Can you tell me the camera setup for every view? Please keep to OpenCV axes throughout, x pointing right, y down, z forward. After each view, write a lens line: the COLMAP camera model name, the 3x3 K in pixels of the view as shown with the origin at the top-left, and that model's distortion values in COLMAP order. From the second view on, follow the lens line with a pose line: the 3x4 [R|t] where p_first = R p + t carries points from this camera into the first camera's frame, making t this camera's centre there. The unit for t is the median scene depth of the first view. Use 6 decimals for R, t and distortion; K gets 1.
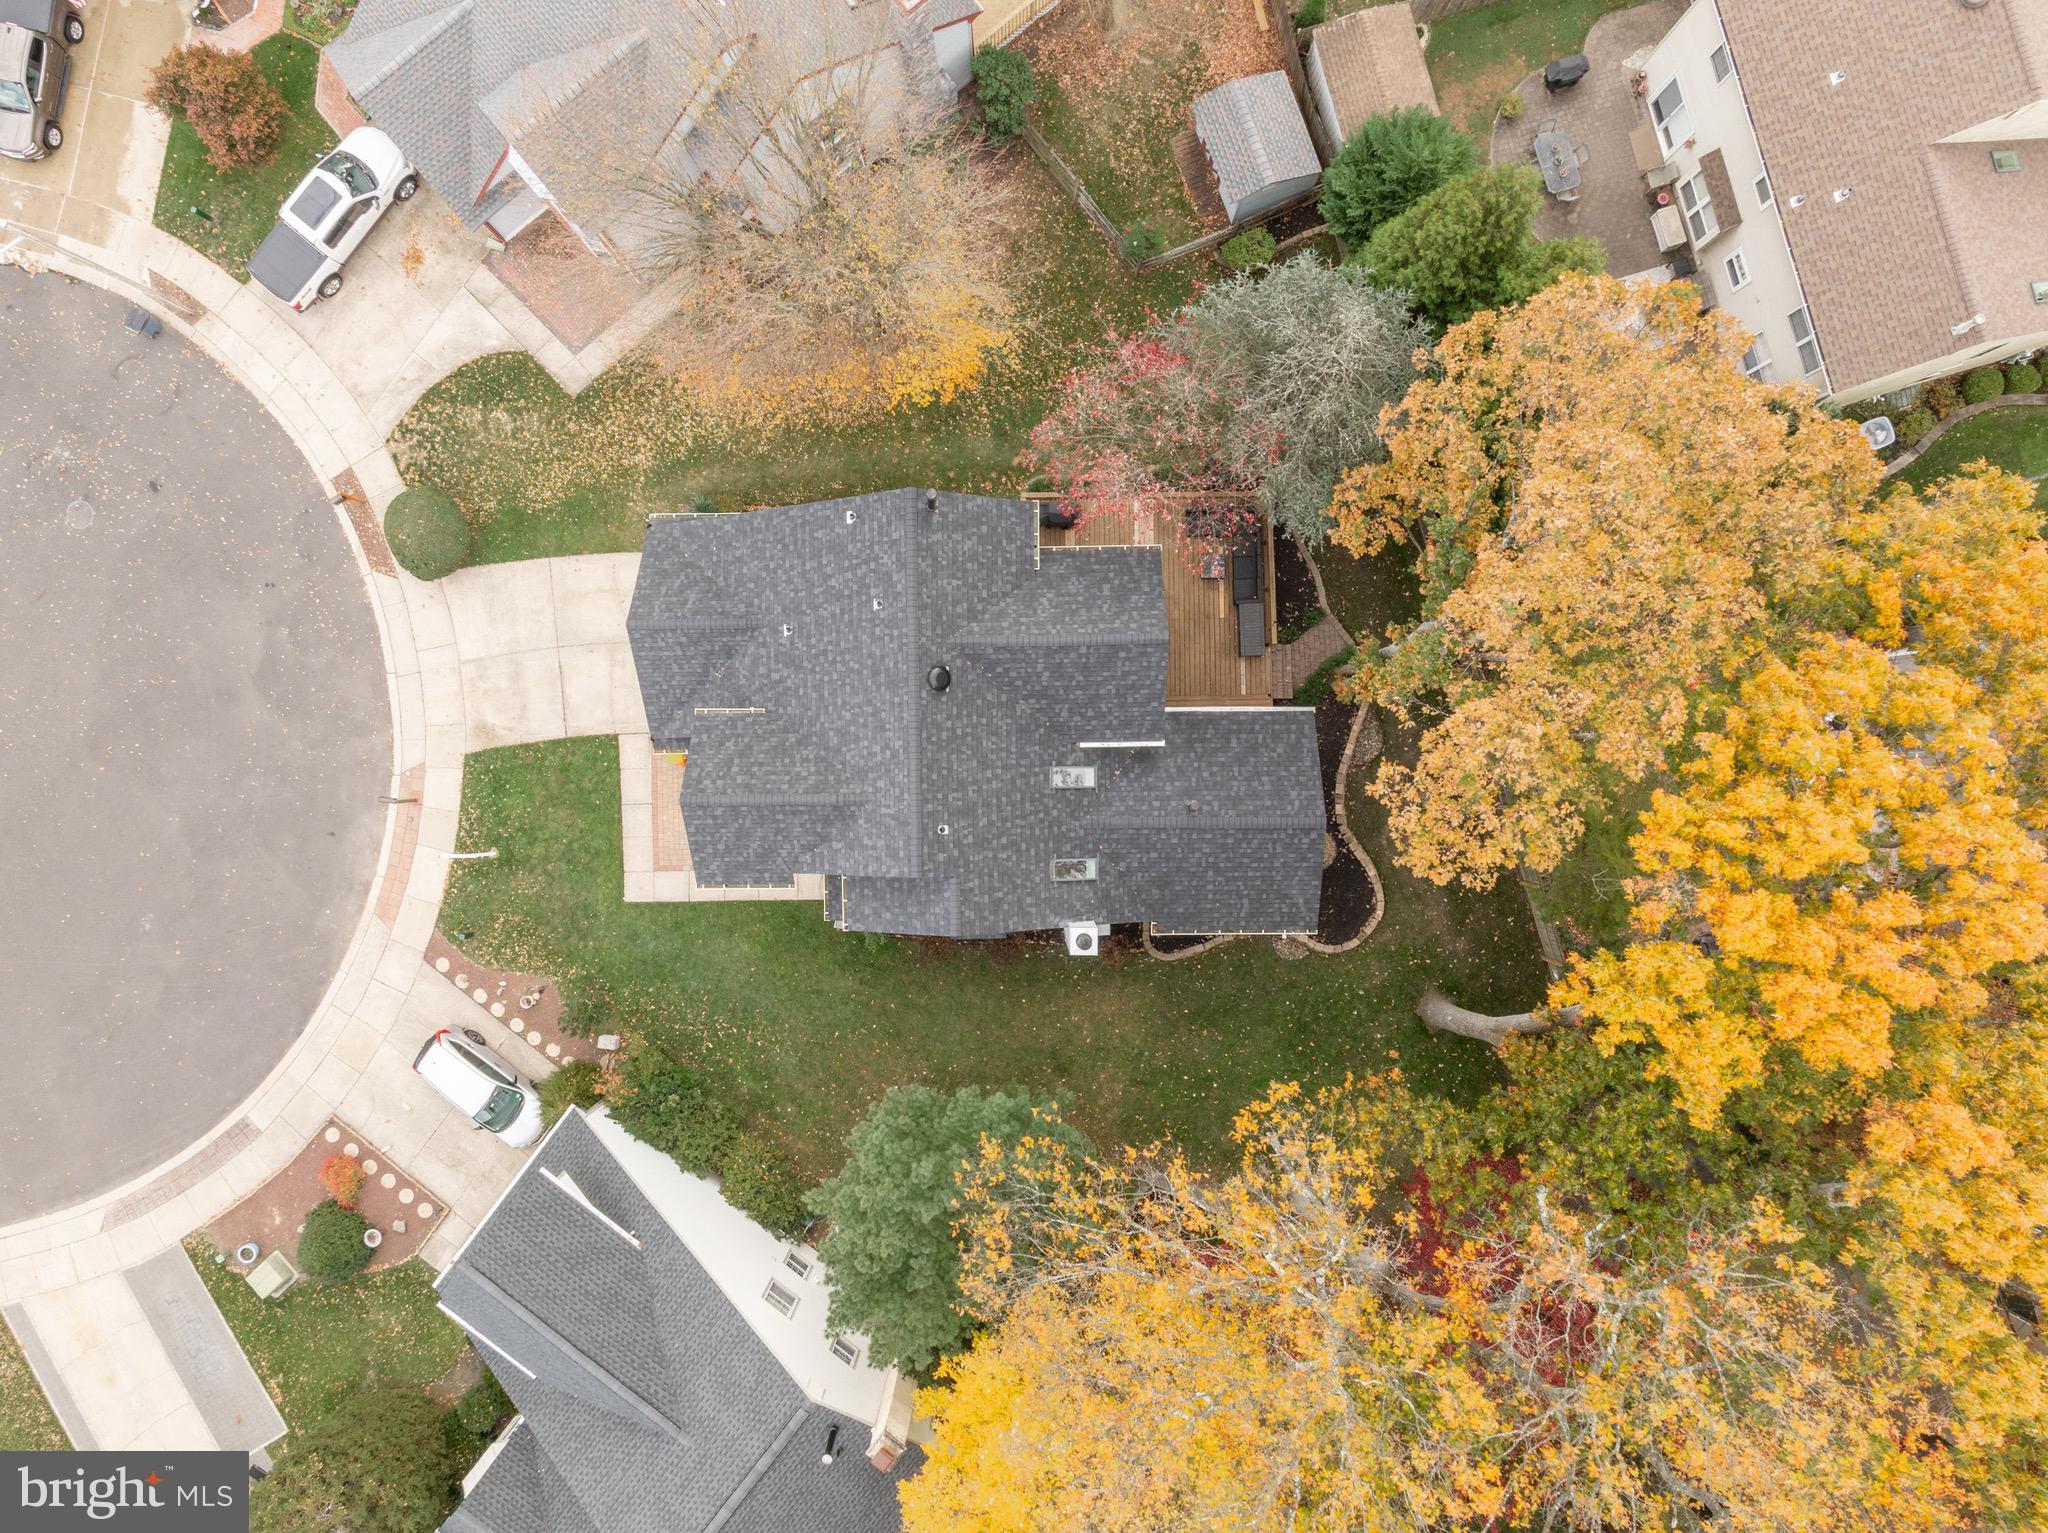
lens RADIAL K [[1584.2, 0, 1032.2], [0, 1584.2, 784.0], [0, 0, 1]] dist [-0.029665, 0.007101]
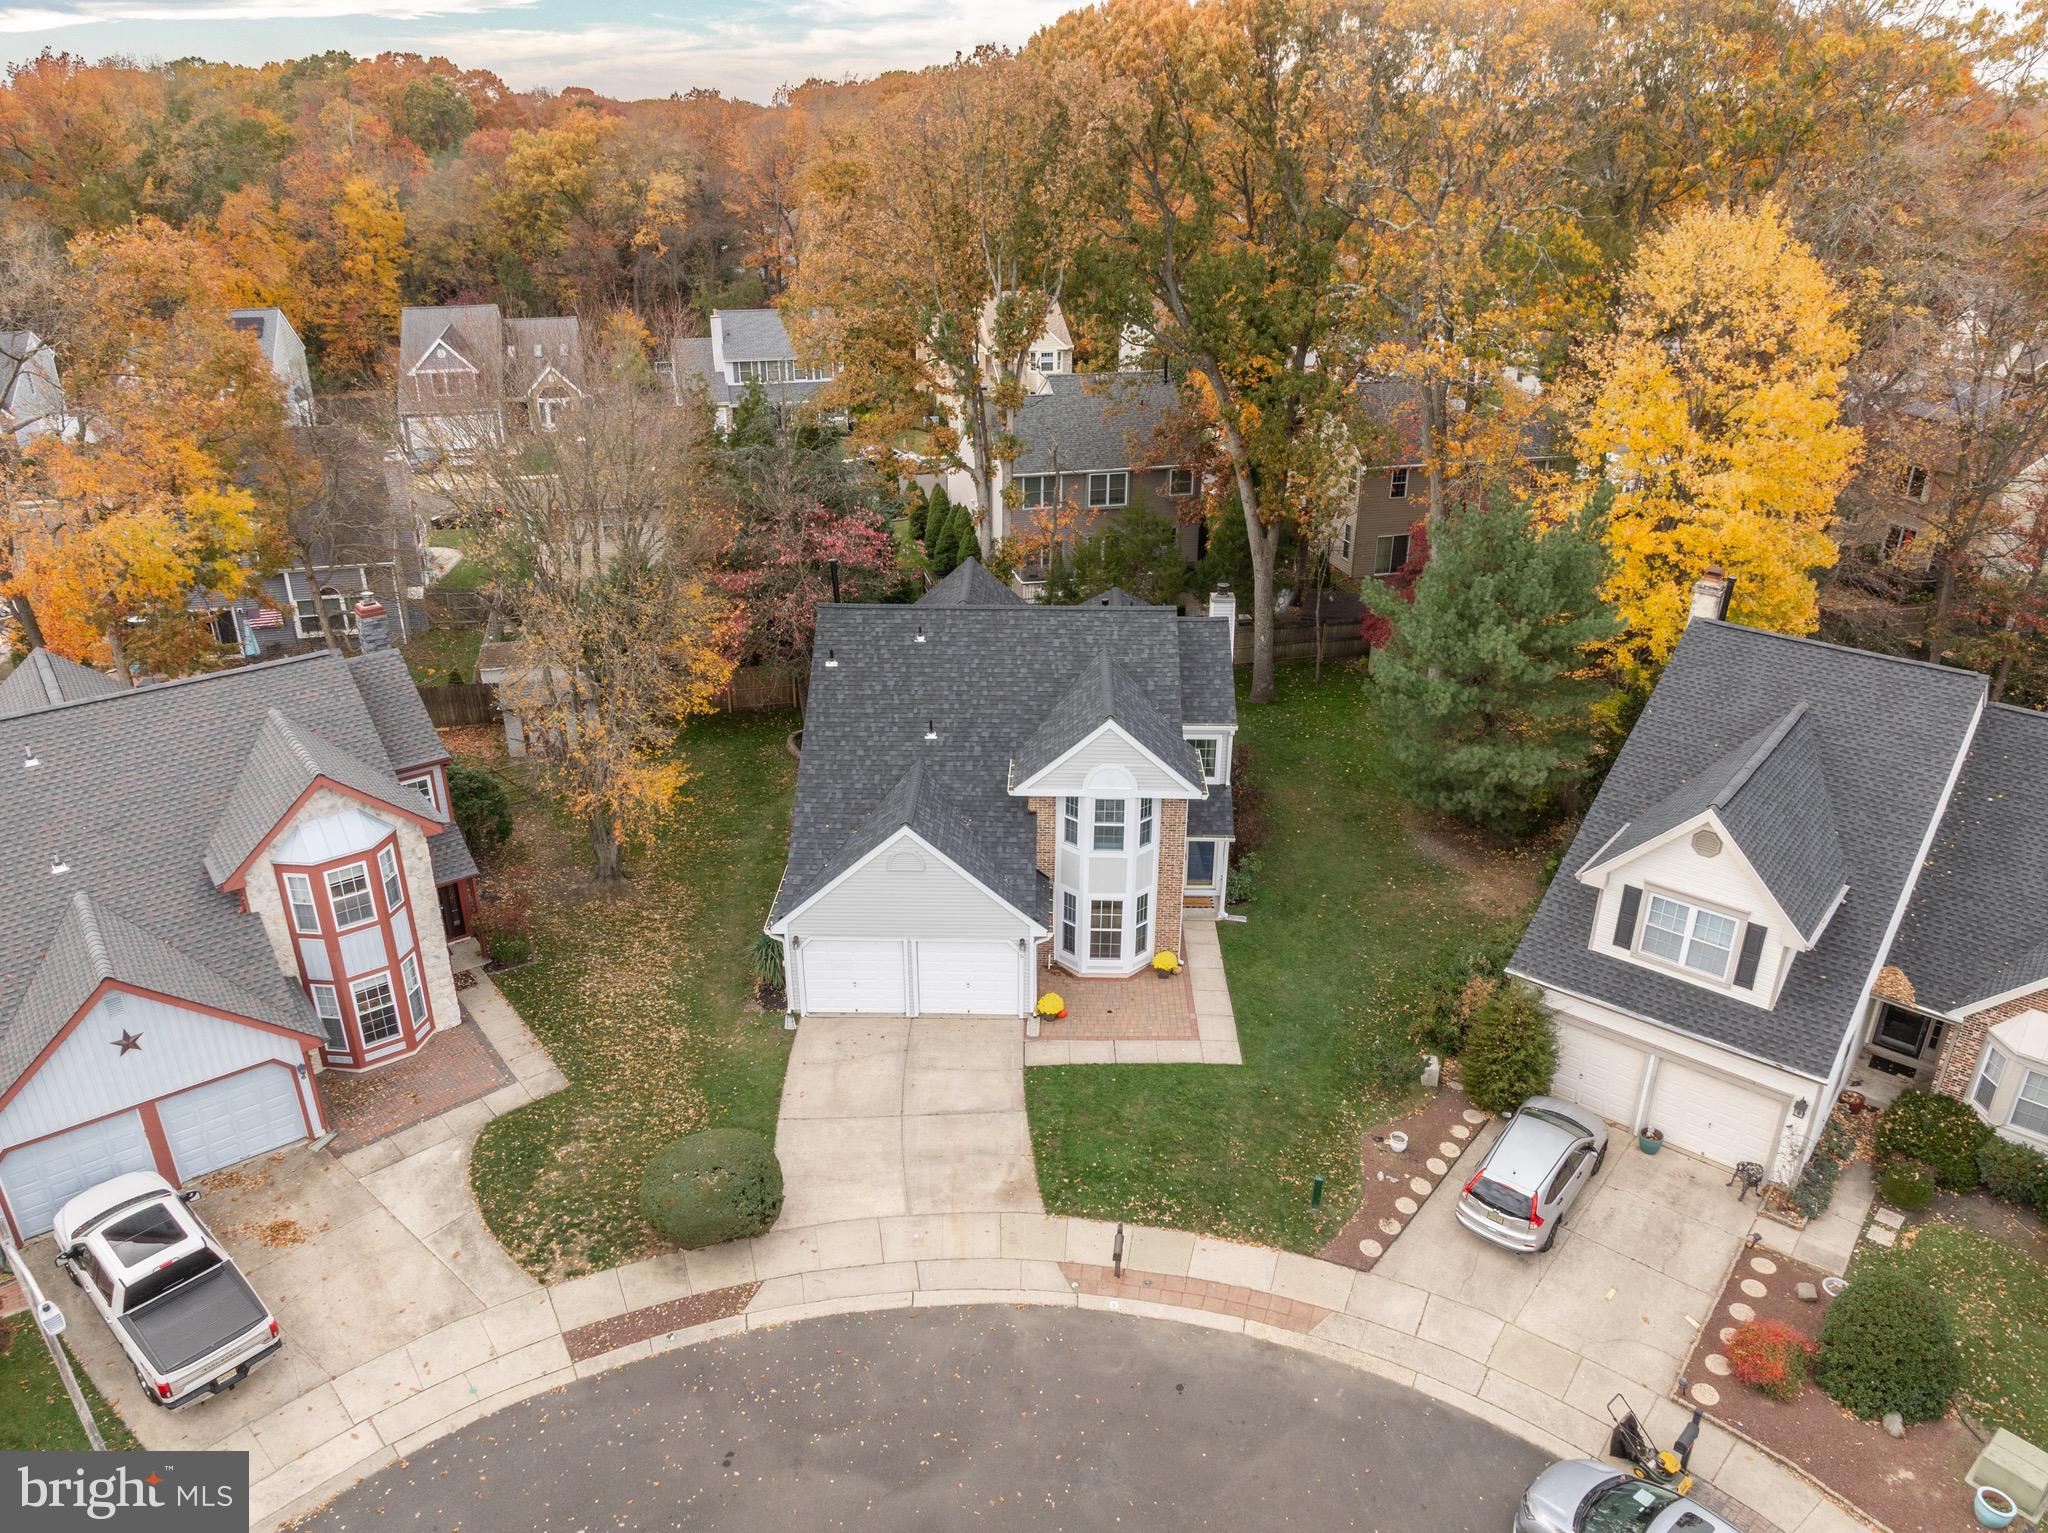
lens RADIAL K [[1436.8, 0, 1023.5], [0, 1436.8, 772.1], [0, 0, 1]] dist [-0.029415, 0.012442]
pose [[0.032275, -0.410145, 0.911449, -0.835205], [0.999476, 0.015476, -0.028427, -0.014276], [-0.002447, 0.911889, 0.410430, 0.582624]]
